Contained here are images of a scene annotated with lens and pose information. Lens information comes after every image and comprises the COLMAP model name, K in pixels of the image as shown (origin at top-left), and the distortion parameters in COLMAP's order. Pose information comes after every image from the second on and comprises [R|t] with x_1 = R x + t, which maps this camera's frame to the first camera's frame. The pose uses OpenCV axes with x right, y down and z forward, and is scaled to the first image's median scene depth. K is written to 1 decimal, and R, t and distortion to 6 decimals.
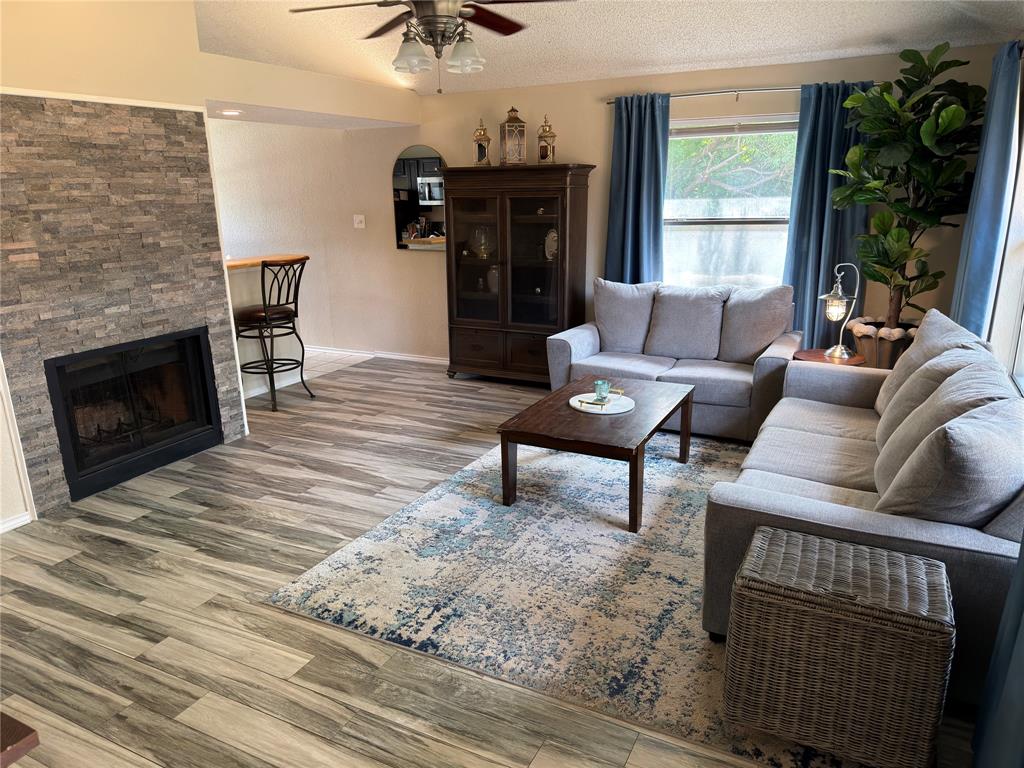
lens RADIAL K [[711.9, 0, 512.0], [0, 711.9, 384.0], [0, 0, 1]] dist [0.119868, -0.185223]
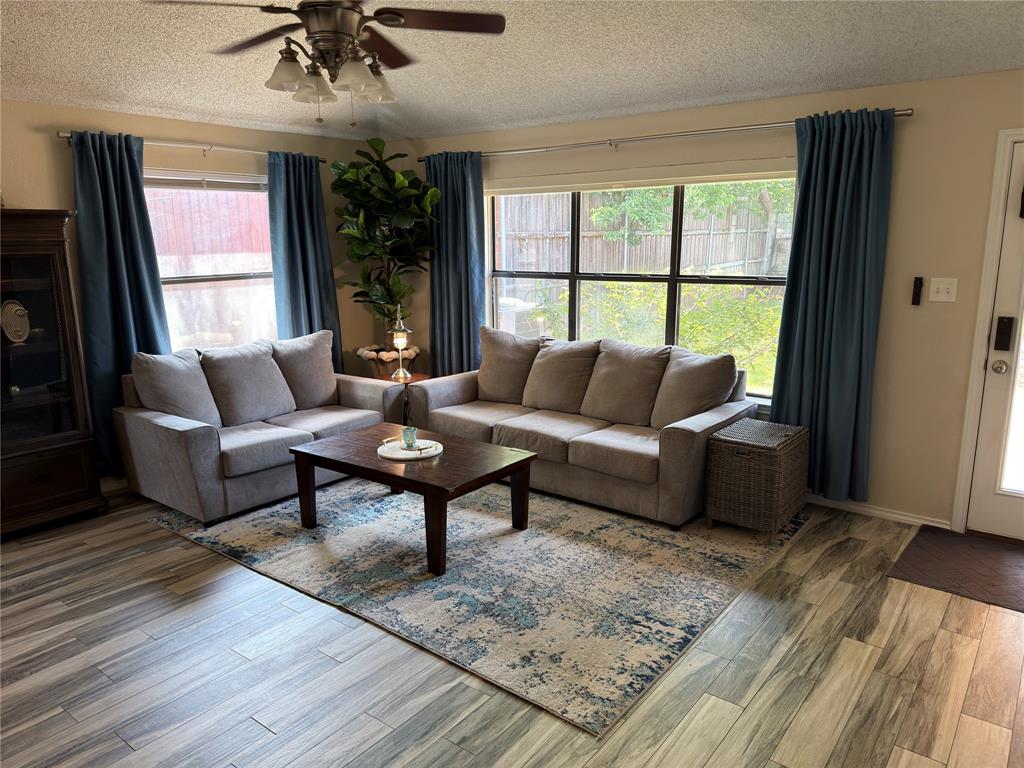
lens RADIAL K [[711.9, 0, 512.0], [0, 711.9, 384.0], [0, 0, 1]] dist [0.119868, -0.185223]
pose [[0.193583, -0.184168, 0.963643, -0.853338], [0.265211, 0.955477, 0.129330, -0.164383], [-0.944557, 0.230533, 0.233808, 0.648406]]
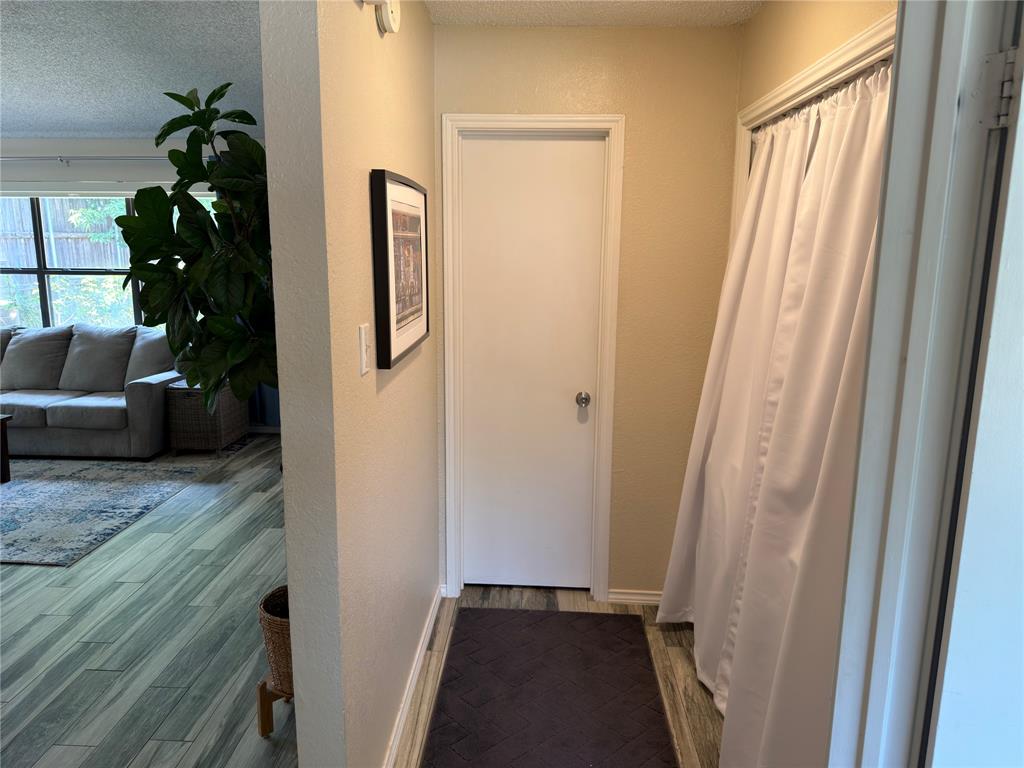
lens RADIAL K [[724.6, 0, 512.0], [0, 724.6, 384.0], [0, 0, 1]] dist [0.003156, -0.008282]
pose [[-0.412287, -0.163044, 0.896346, -1.358127], [0.239074, 0.930015, 0.279134, -0.117756], [-0.879126, 0.329377, -0.344454, 0.528153]]
